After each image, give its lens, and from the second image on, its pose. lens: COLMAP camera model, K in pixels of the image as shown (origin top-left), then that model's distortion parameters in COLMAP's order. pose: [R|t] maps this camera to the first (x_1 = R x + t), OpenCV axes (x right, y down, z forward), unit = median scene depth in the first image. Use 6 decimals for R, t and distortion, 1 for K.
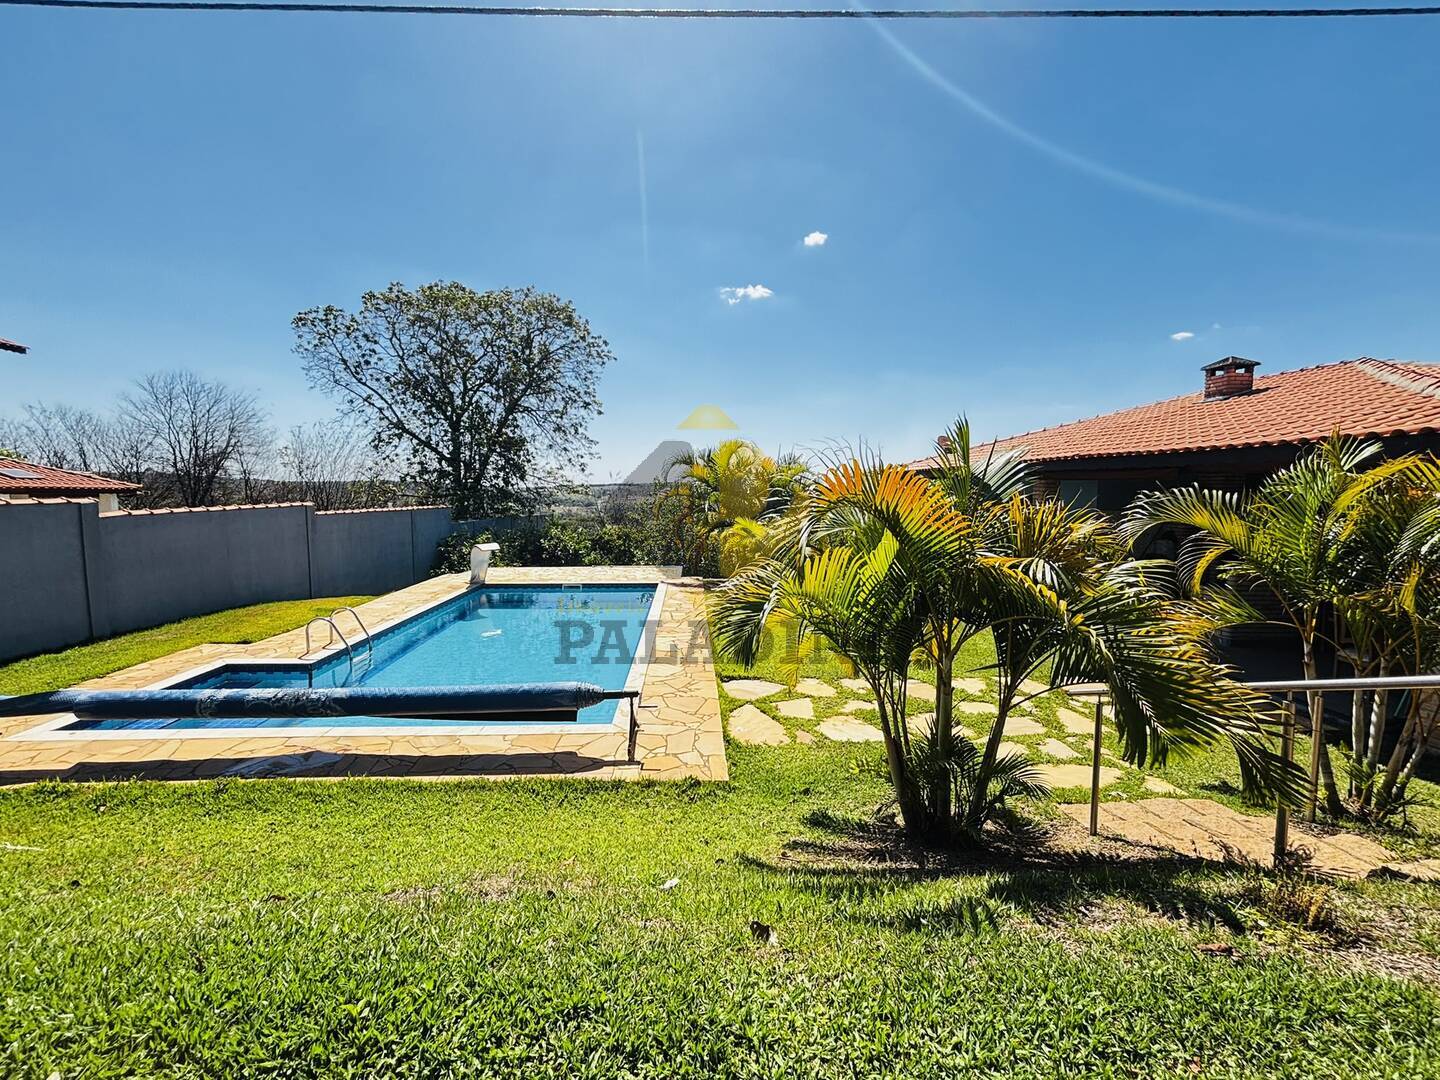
lens RADIAL K [[578.1, 0, 717.4], [0, 578.1, 538.8], [0, 0, 1]] dist [0.002727, -0.001037]
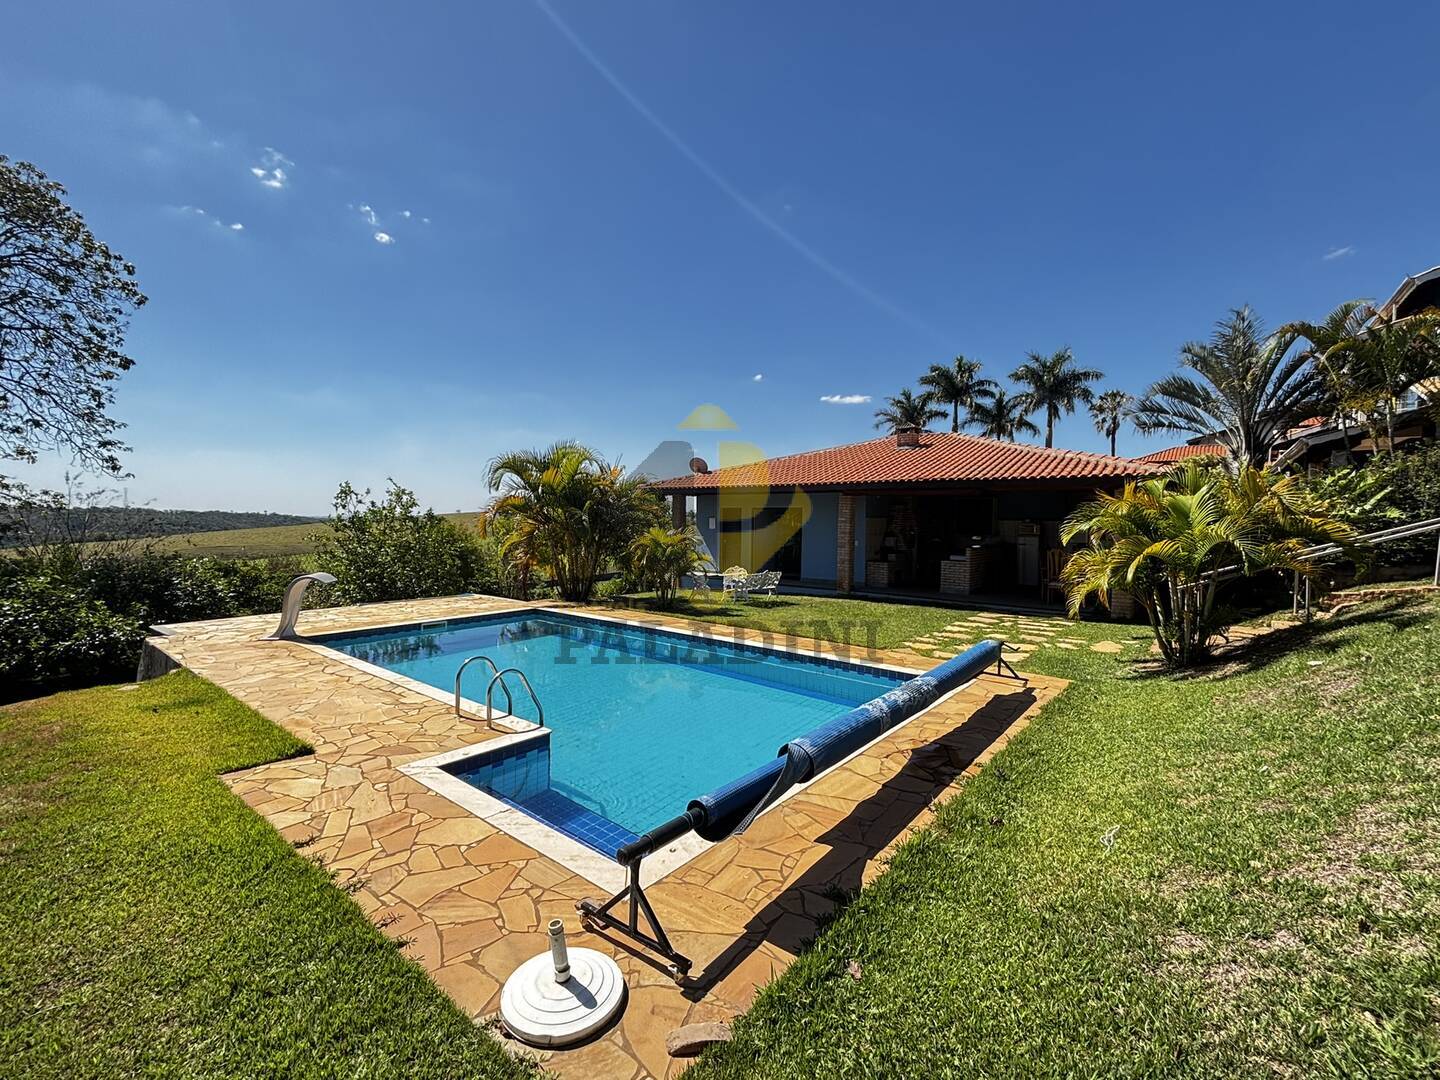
lens RADIAL K [[626.7, 0, 720.0], [0, 626.7, 540.0], [0, 0, 1]] dist [-0.002481, -0.000309]
pose [[0.668270, -0.025034, 0.743498, -0.325043], [0.059246, 0.998050, -0.019647, 0.005952], [-0.741556, 0.057178, 0.668450, 0.105467]]
